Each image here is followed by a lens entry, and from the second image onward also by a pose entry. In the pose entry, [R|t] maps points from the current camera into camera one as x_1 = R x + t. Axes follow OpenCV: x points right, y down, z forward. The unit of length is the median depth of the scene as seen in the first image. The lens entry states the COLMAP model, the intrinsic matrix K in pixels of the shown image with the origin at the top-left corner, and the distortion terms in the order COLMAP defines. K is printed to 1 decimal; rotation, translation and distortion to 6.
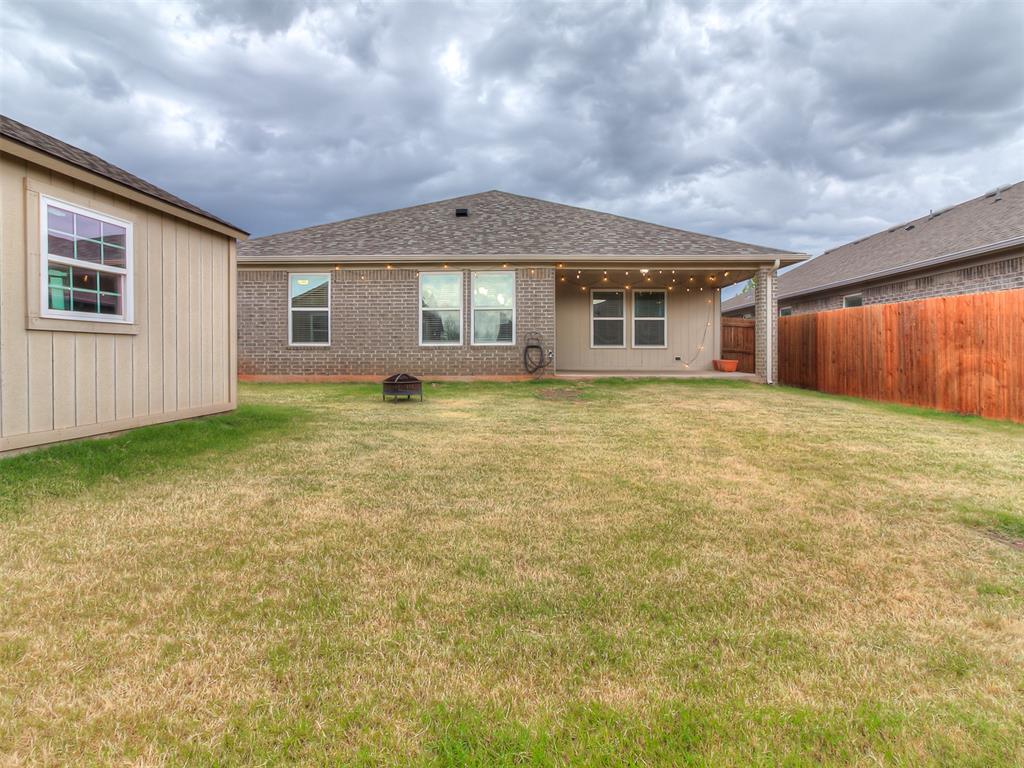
lens RADIAL K [[562.7, 0, 513.4], [0, 562.7, 355.6], [0, 0, 1]] dist [-0.004549, 0.000971]
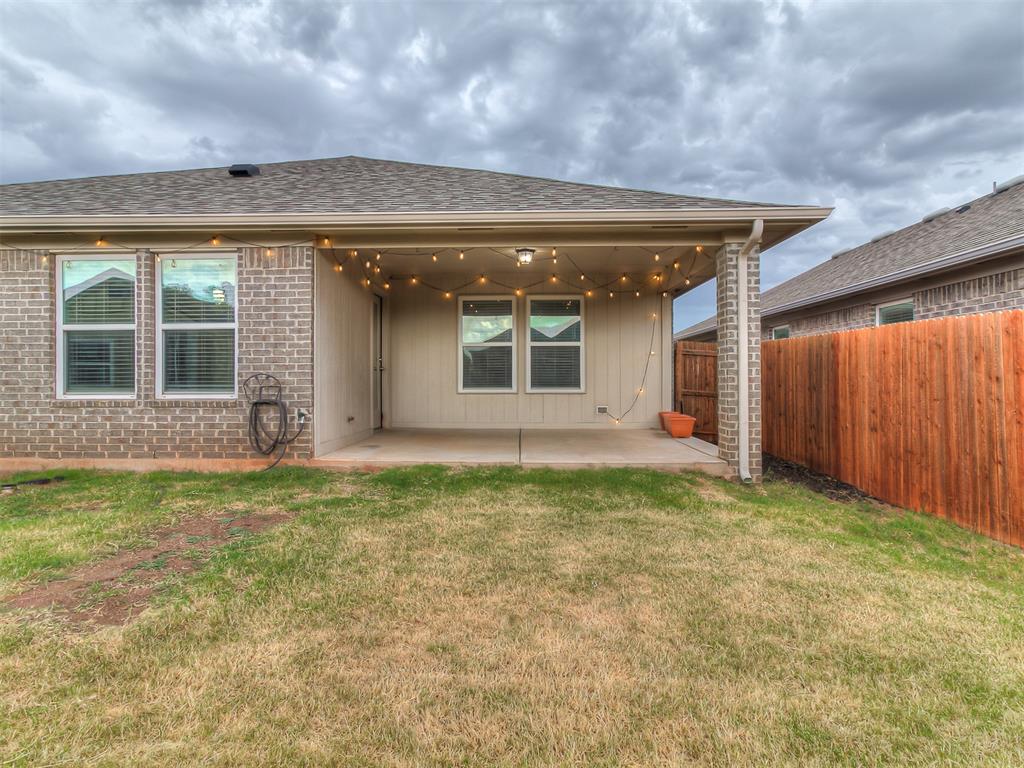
lens RADIAL K [[553.7, 0, 509.2], [0, 553.7, 374.0], [0, 0, 1]] dist [-0.002669, 0.000104]
pose [[0.999921, -0.001610, -0.012475, 0.253217], [0.001513, 0.999968, -0.007816, -0.036311], [0.012487, 0.007797, 0.999892, 0.508286]]
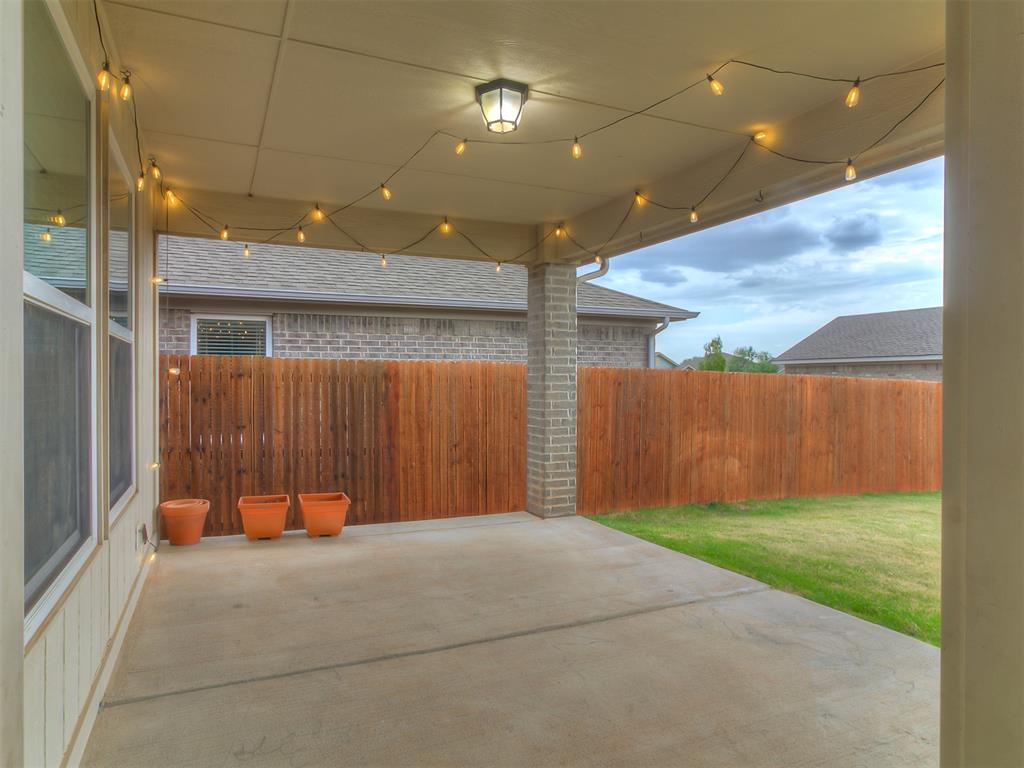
lens RADIAL K [[553.7, 0, 509.2], [0, 553.7, 374.0], [0, 0, 1]] dist [-0.002669, 0.000104]
pose [[-0.387144, 0.008957, 0.921976, 0.081962], [-0.002369, 0.999940, -0.010710, -0.066503], [-0.922016, -0.006330, -0.387100, 1.178866]]
